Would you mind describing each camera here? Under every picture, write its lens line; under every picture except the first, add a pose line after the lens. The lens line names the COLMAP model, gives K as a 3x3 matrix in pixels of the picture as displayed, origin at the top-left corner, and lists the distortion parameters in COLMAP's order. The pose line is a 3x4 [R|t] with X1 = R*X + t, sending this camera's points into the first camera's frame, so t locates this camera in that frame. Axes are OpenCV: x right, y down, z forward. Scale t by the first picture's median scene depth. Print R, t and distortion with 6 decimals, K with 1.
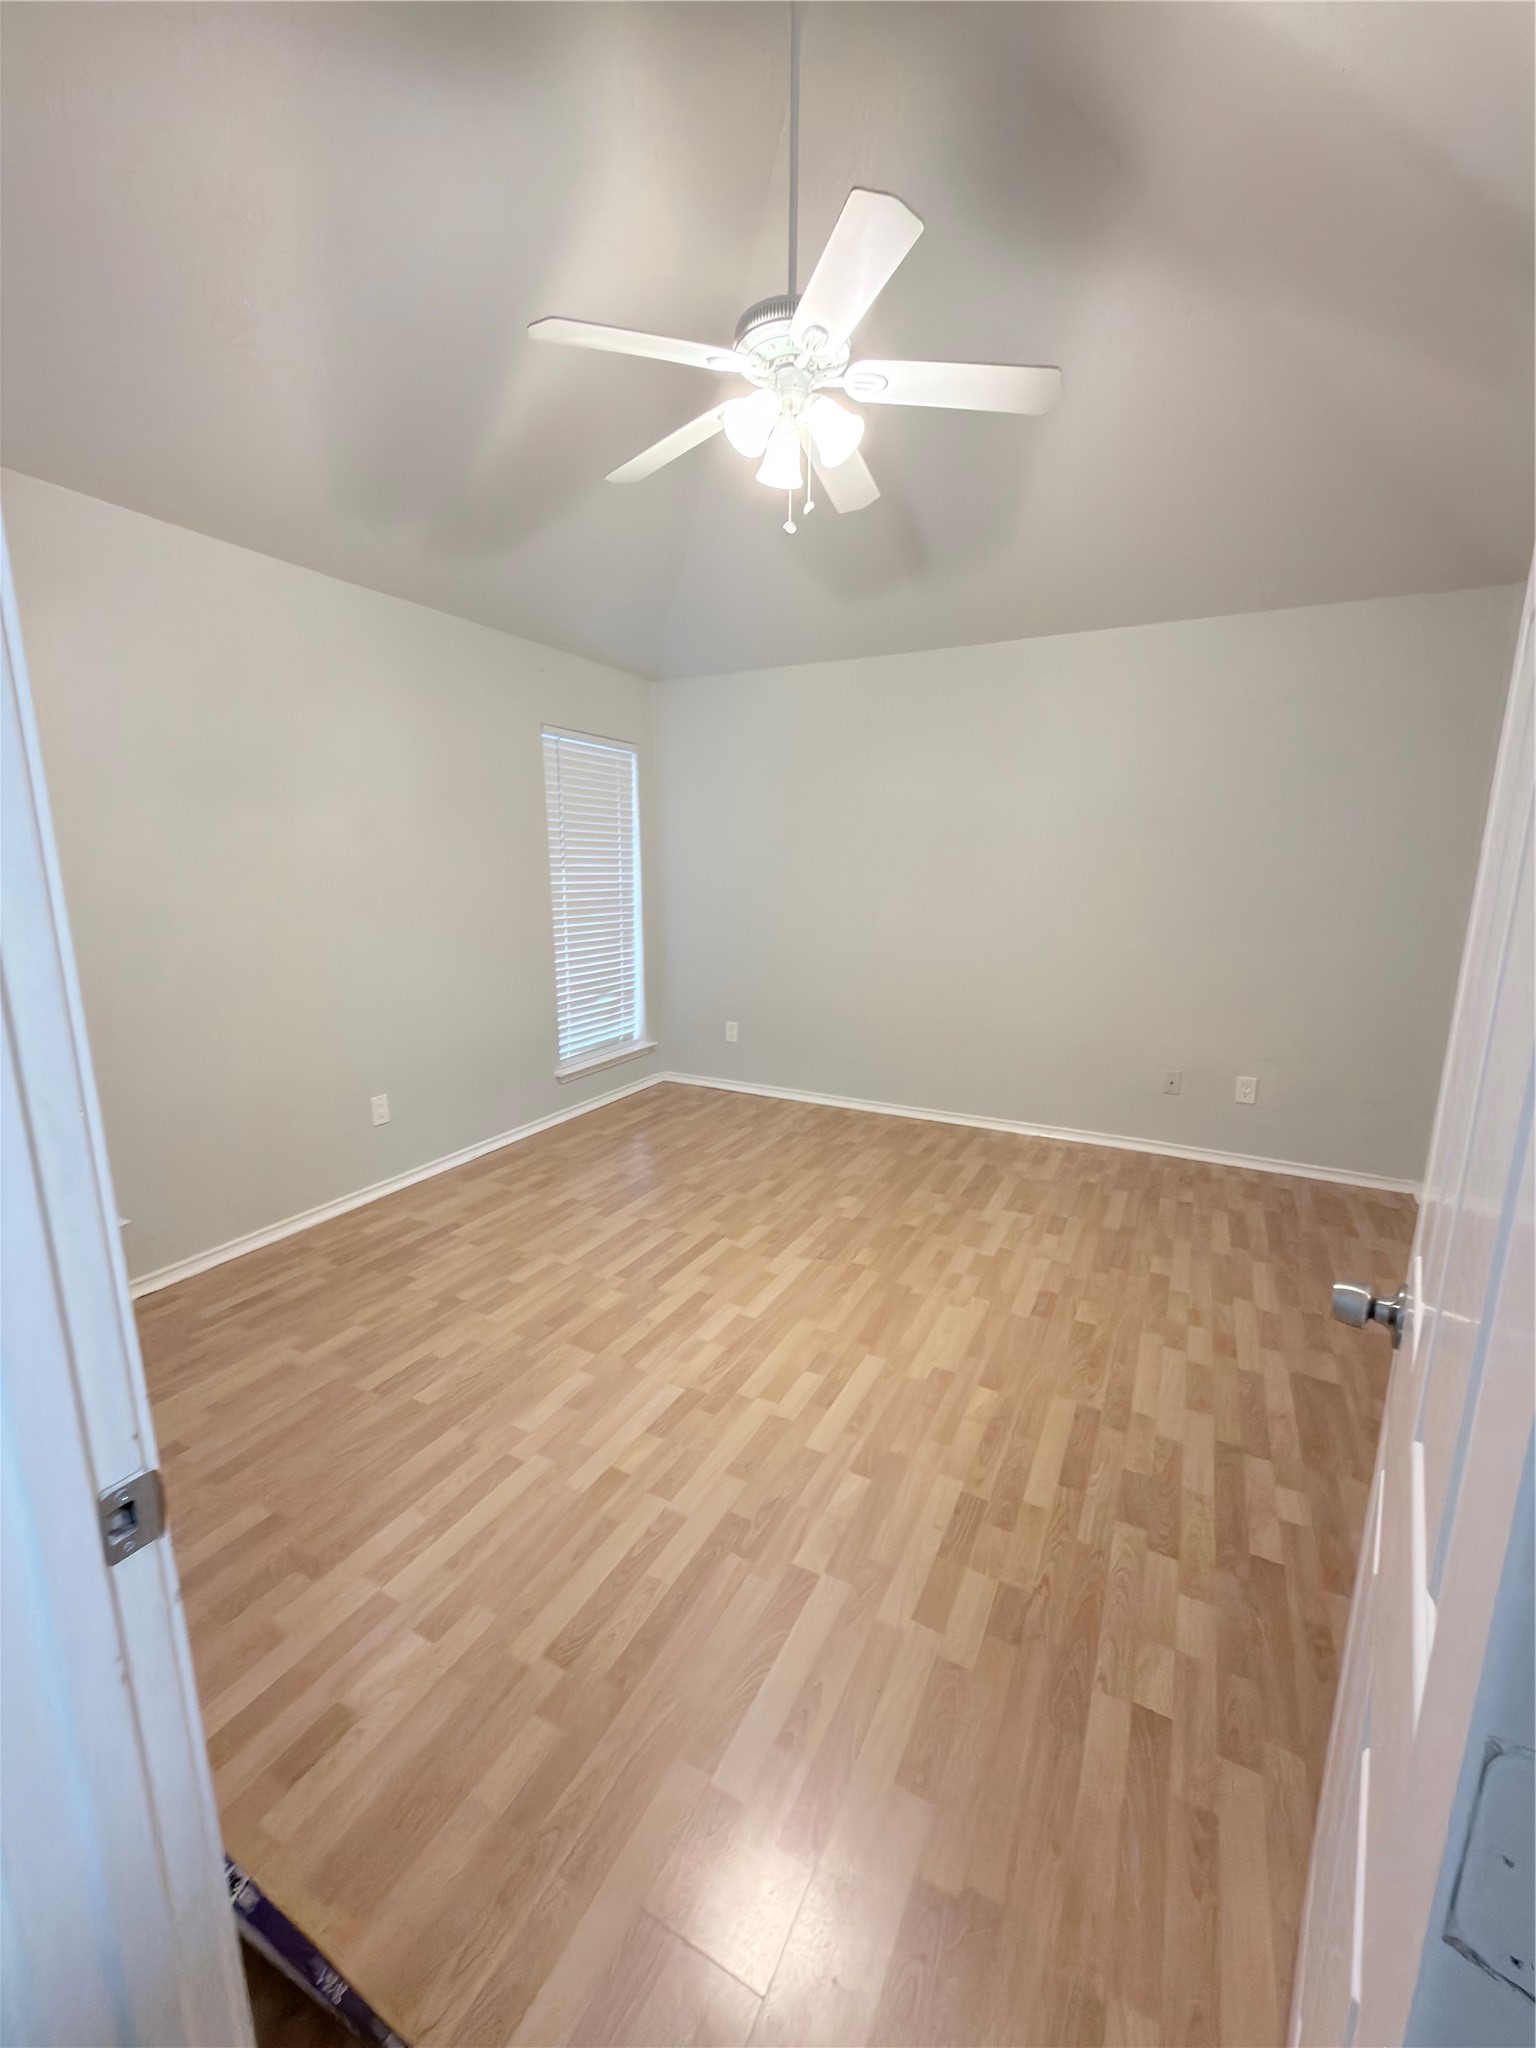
lens RADIAL K [[809.1, 0, 775.6], [0, 809.1, 1027.4], [0, 0, 1]] dist [0.000442, 0.000374]
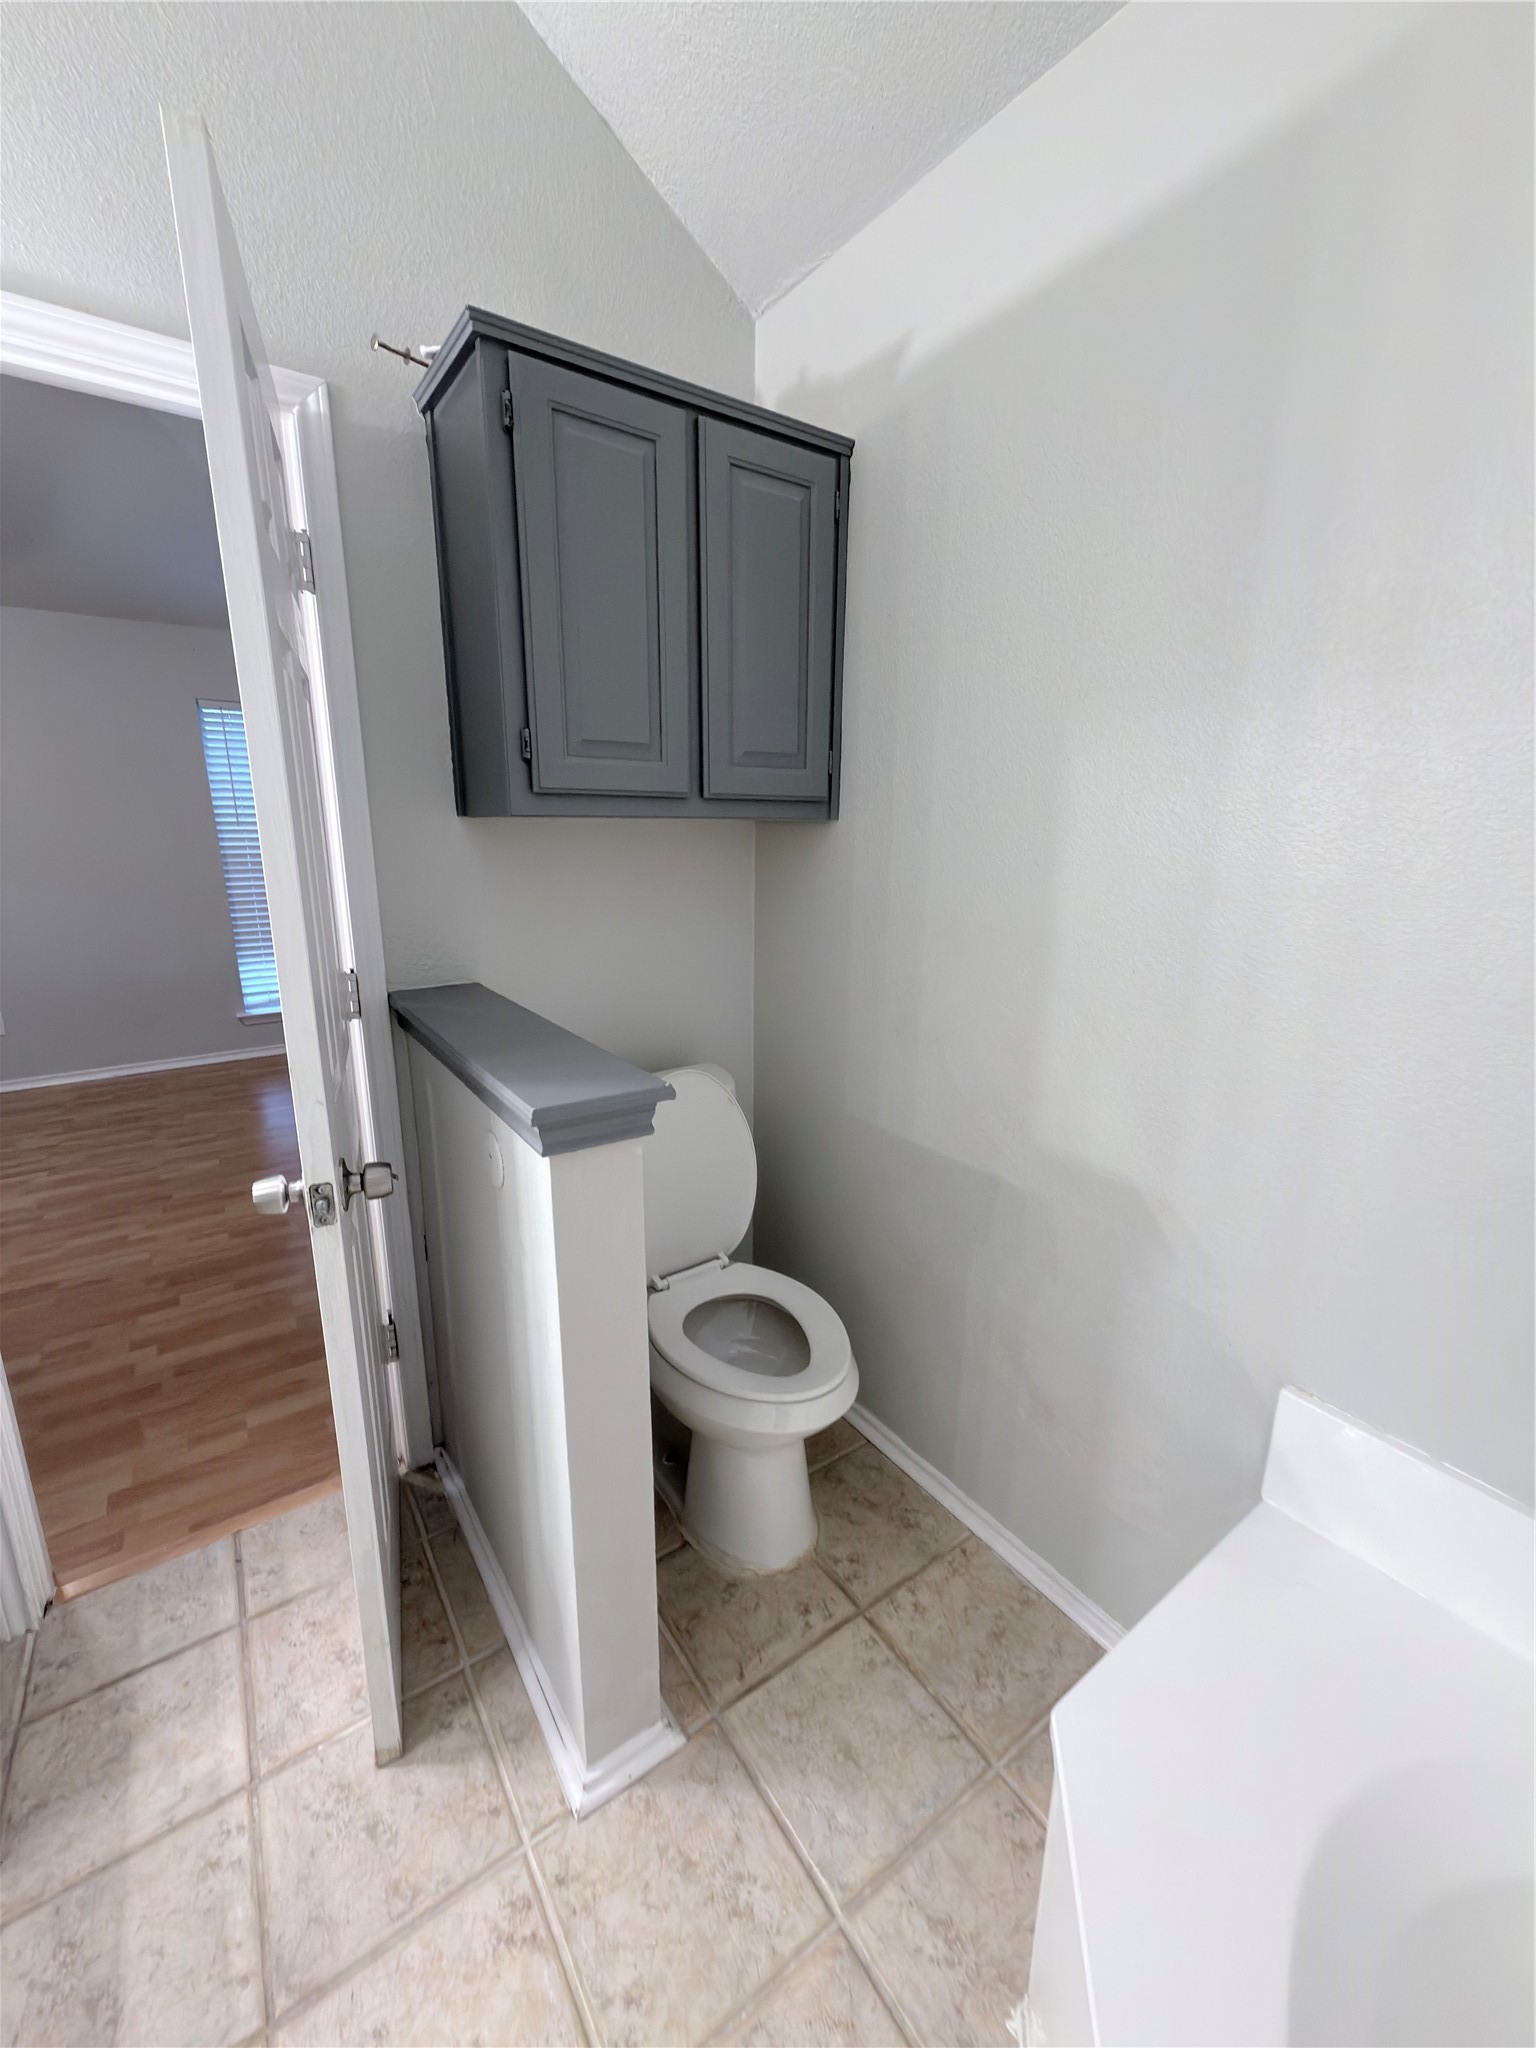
lens RADIAL K [[809.1, 0, 763.7], [0, 809.1, 1017.0], [0, 0, 1]] dist [0.000442, 0.000374]
pose [[0.883570, 0.101917, -0.457075, 1.222716], [-0.088752, 0.994785, 0.050249, -0.086316], [0.459812, -0.003832, 0.888008, 0.451271]]
